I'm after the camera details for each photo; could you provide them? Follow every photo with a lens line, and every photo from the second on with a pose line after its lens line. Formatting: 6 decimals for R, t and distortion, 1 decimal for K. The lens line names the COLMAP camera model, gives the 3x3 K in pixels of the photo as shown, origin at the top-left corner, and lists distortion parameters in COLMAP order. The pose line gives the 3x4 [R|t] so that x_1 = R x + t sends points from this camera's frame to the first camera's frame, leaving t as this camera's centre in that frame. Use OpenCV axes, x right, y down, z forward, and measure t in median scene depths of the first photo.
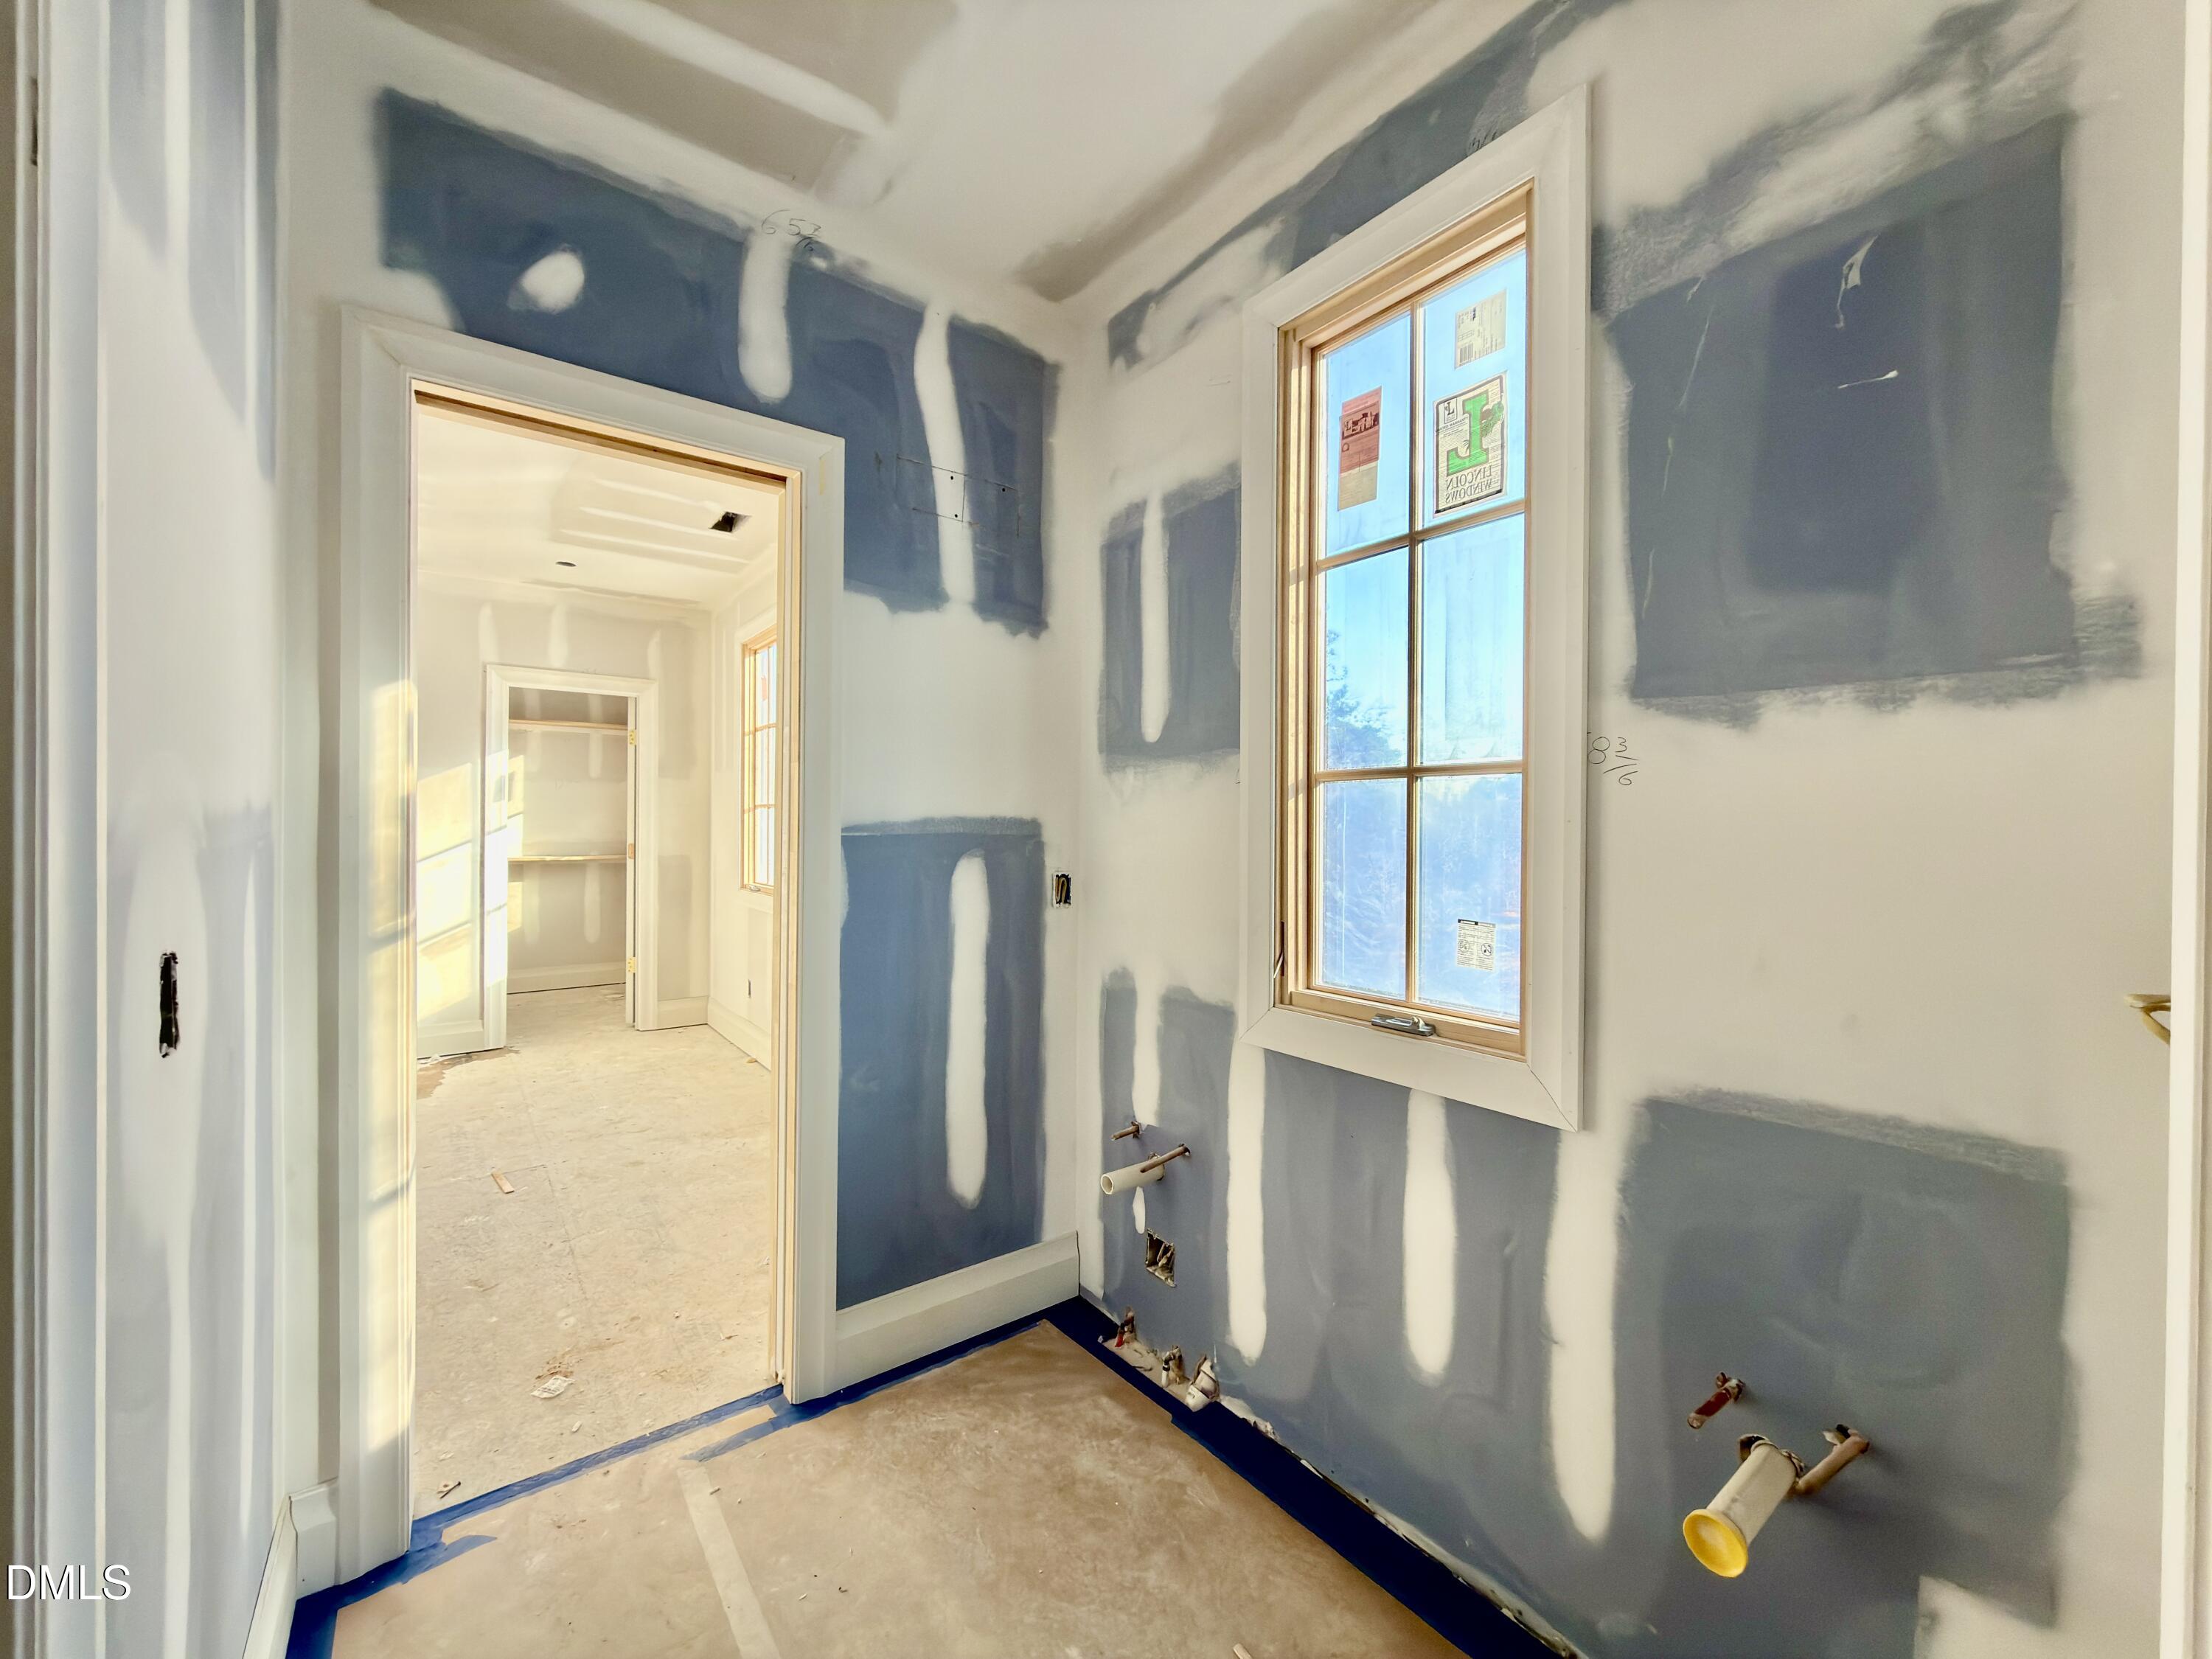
lens RADIAL K [[892.5, 0, 1102.7], [0, 892.5, 828.9], [0, 0, 1]] dist [0.000309, -0.000188]
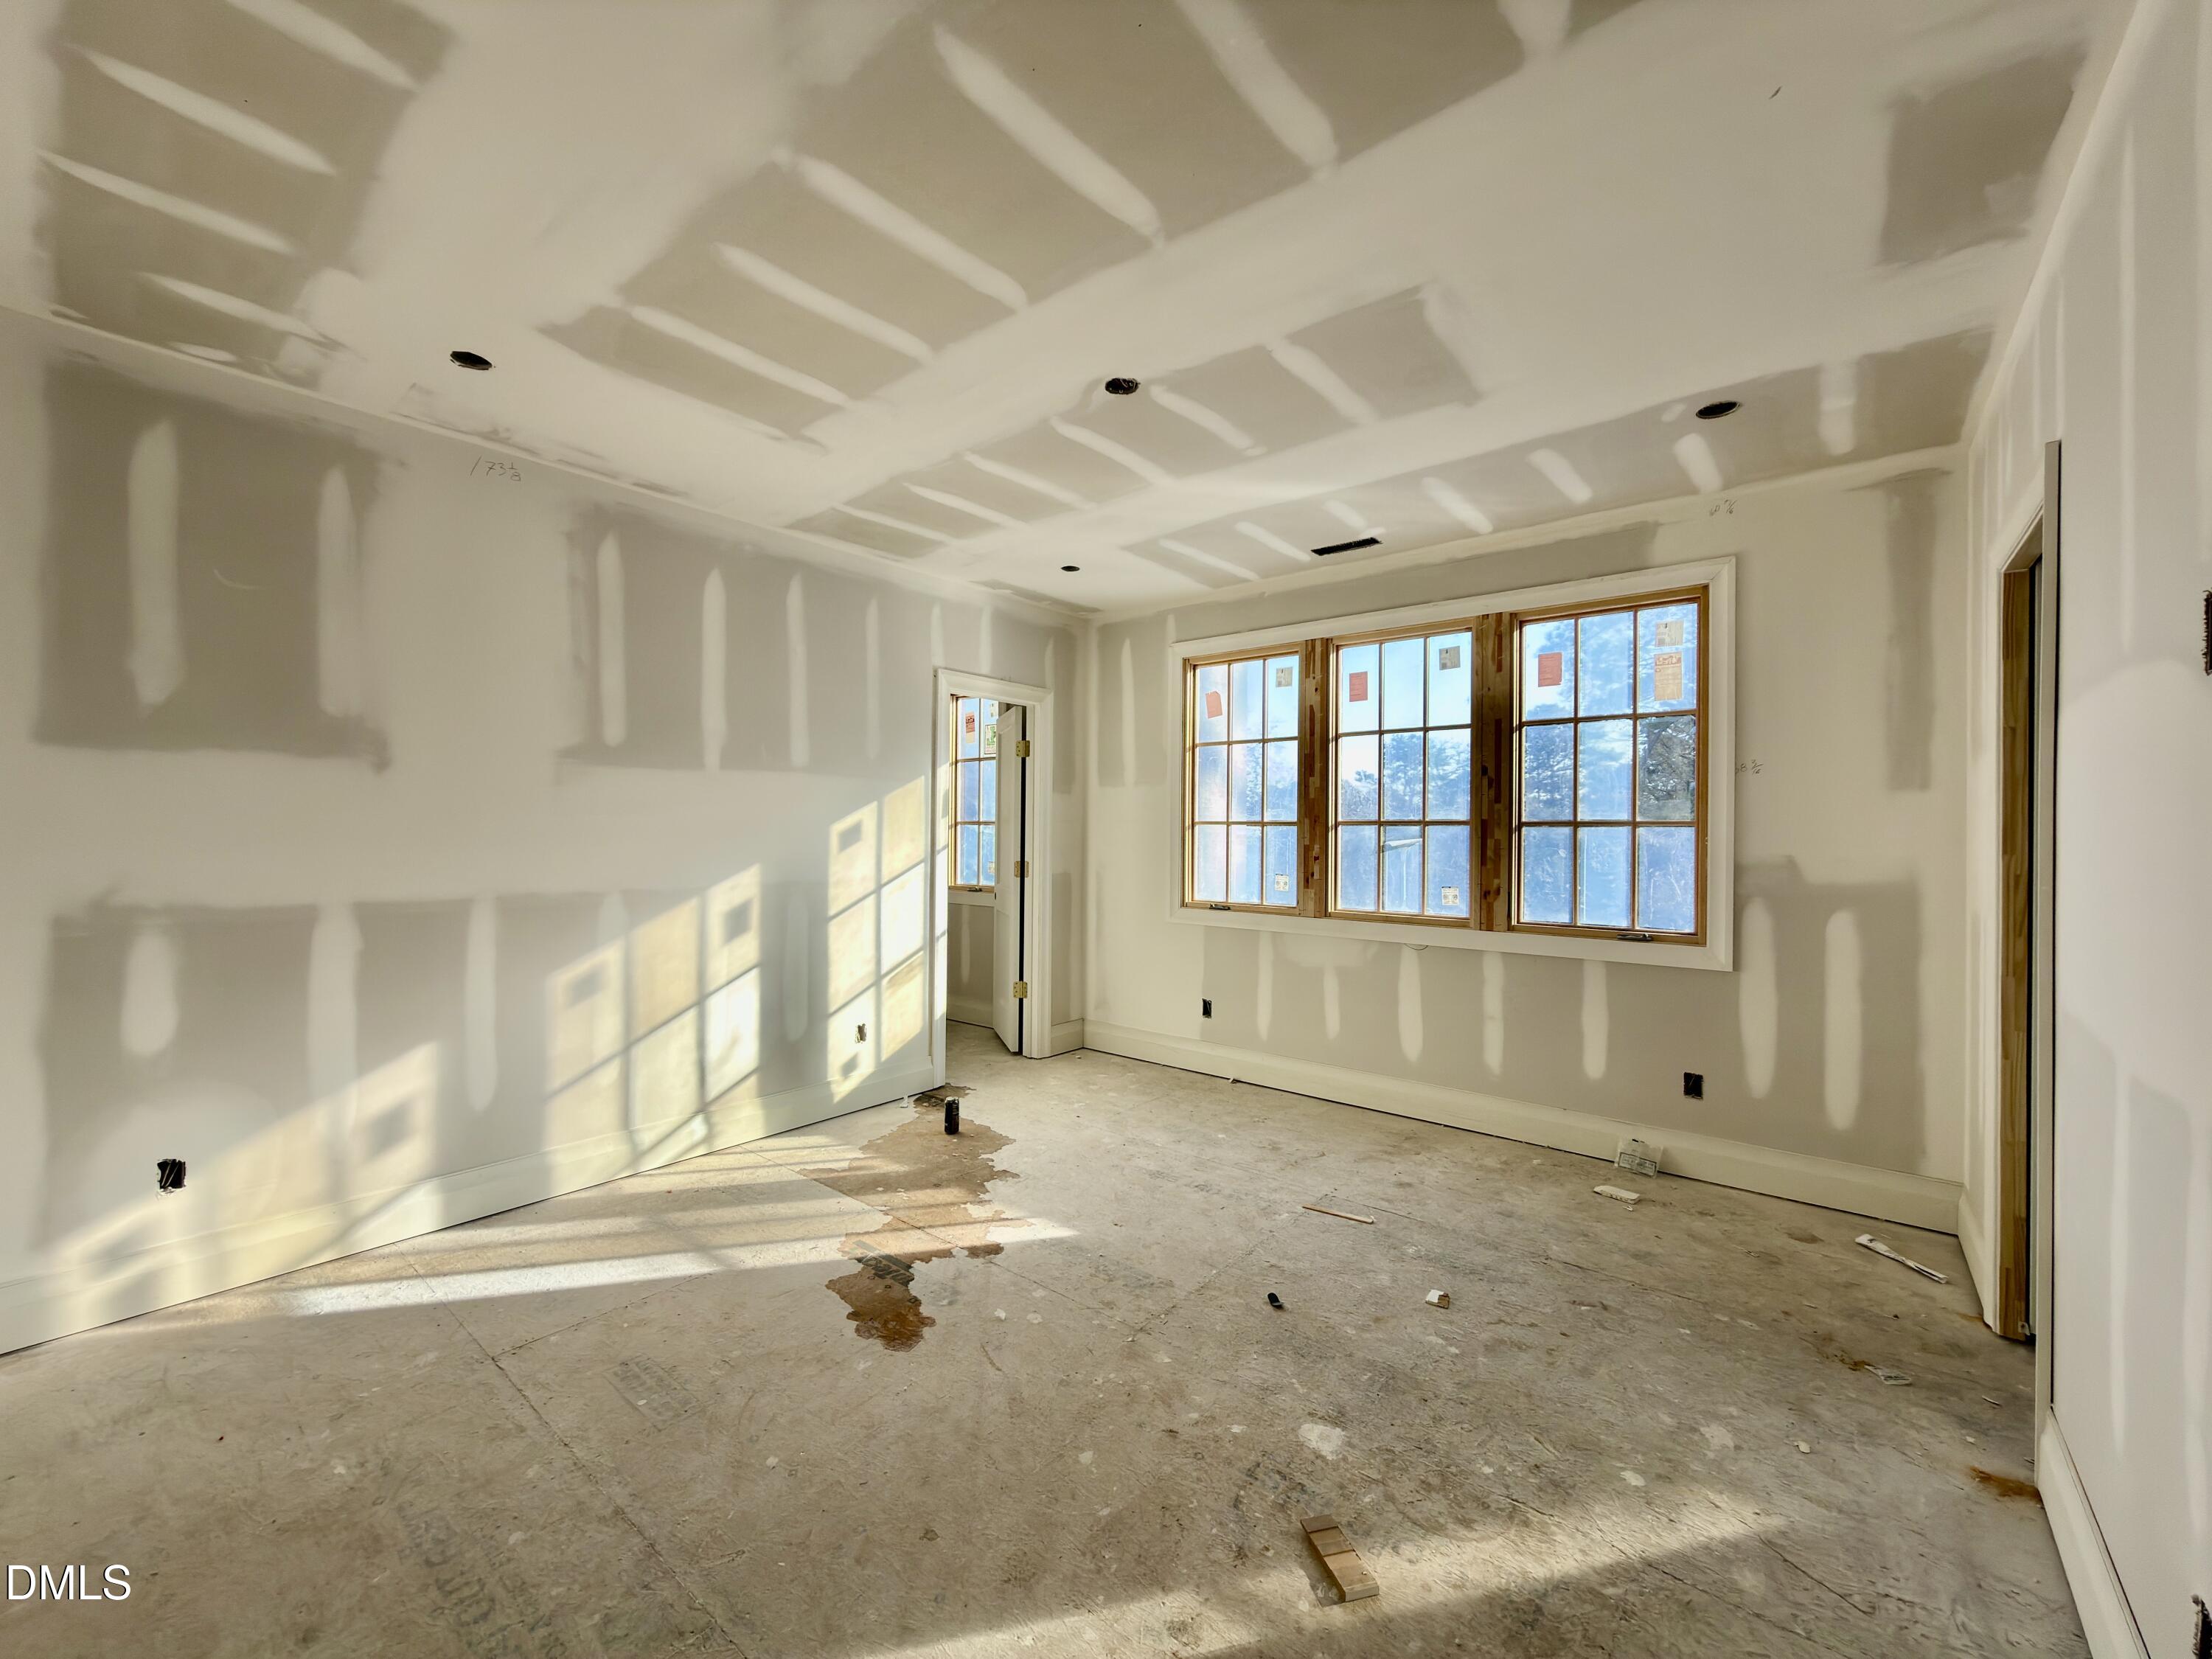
lens RADIAL K [[892.5, 0, 1104.5], [0, 892.5, 831.2], [0, 0, 1]] dist [0.000309, -0.000188]
pose [[0.972314, -0.000872, 0.233677, -0.741685], [0.000991, 0.999999, -0.000393, -0.016465], [-0.233676, 0.000614, 0.972314, 0.066906]]
